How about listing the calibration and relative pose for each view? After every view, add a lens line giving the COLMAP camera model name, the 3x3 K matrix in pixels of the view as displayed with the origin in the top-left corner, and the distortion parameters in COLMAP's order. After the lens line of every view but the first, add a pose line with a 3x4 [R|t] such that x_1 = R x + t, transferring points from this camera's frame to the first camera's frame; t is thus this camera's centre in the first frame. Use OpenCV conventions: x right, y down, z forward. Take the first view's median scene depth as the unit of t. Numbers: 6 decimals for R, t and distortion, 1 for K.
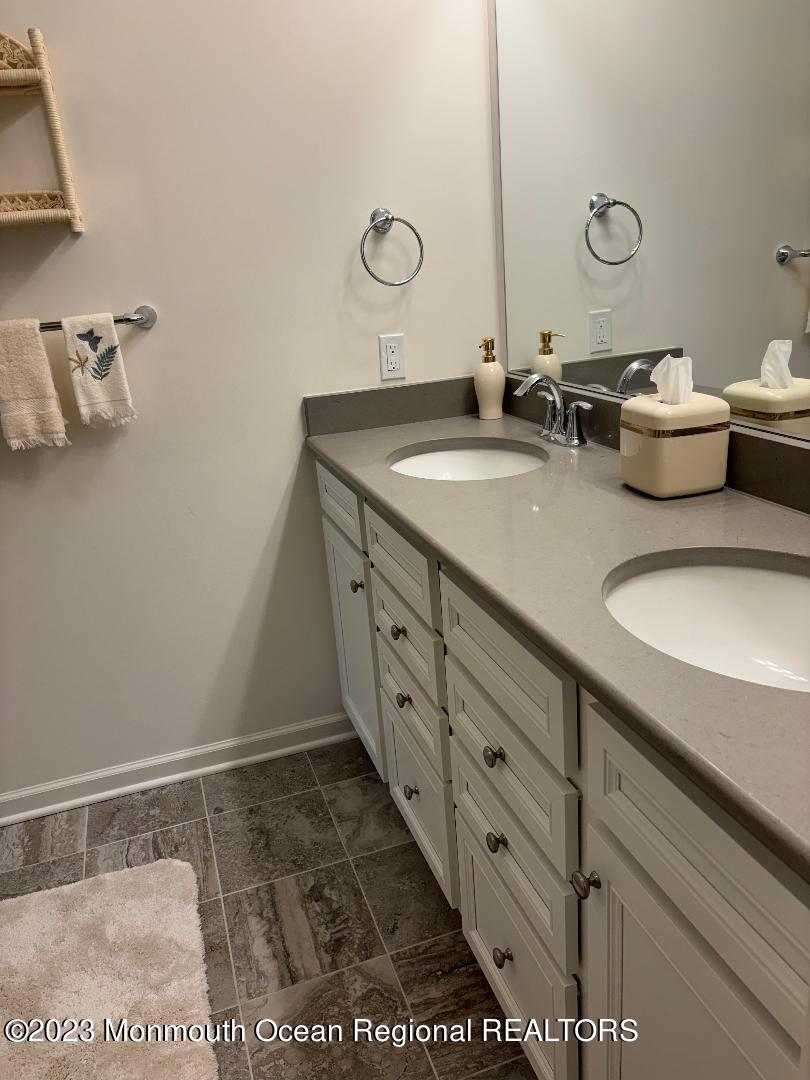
lens RADIAL K [[817.3, 0, 405.3], [0, 817.3, 546.3], [0, 0, 1]] dist [0.023356, -0.010529]
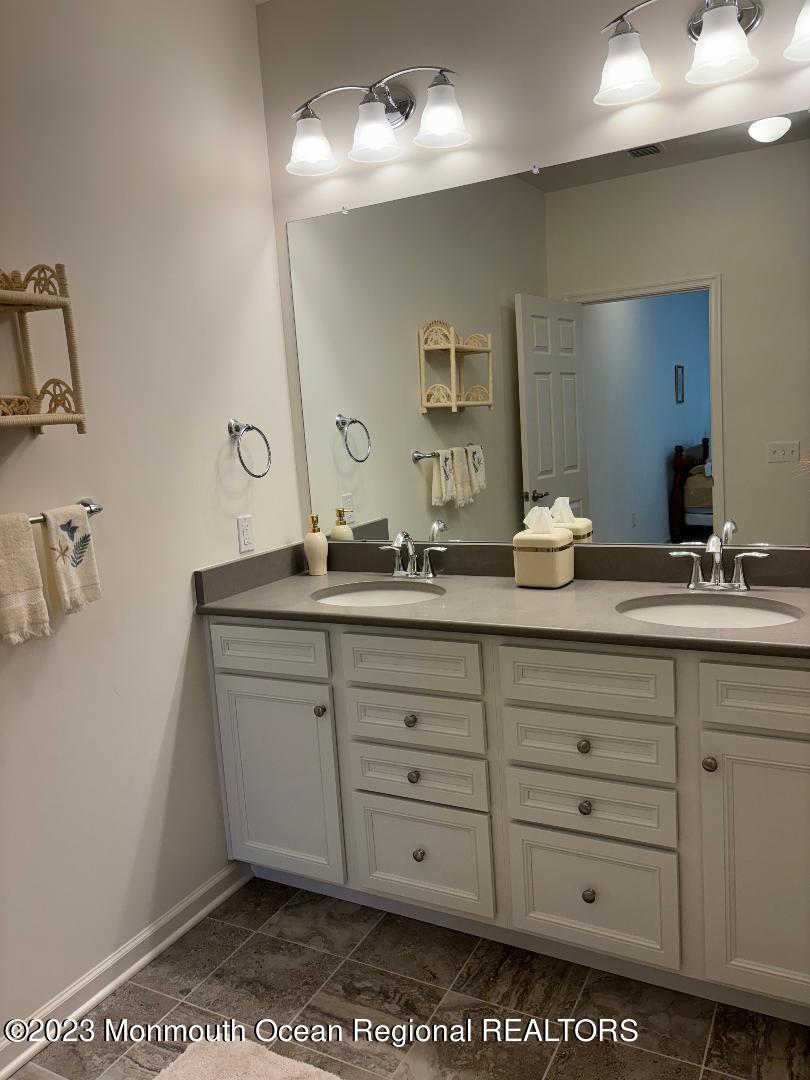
lens RADIAL K [[817.3, 0, 398.2], [0, 817.3, 542.5], [0, 0, 1]] dist [0.023356, -0.010529]
pose [[0.726793, -0.072220, 0.683049, -0.788141], [0.237129, 0.959695, -0.150846, 0.020118], [-0.644625, 0.271604, 0.714626, -0.010069]]
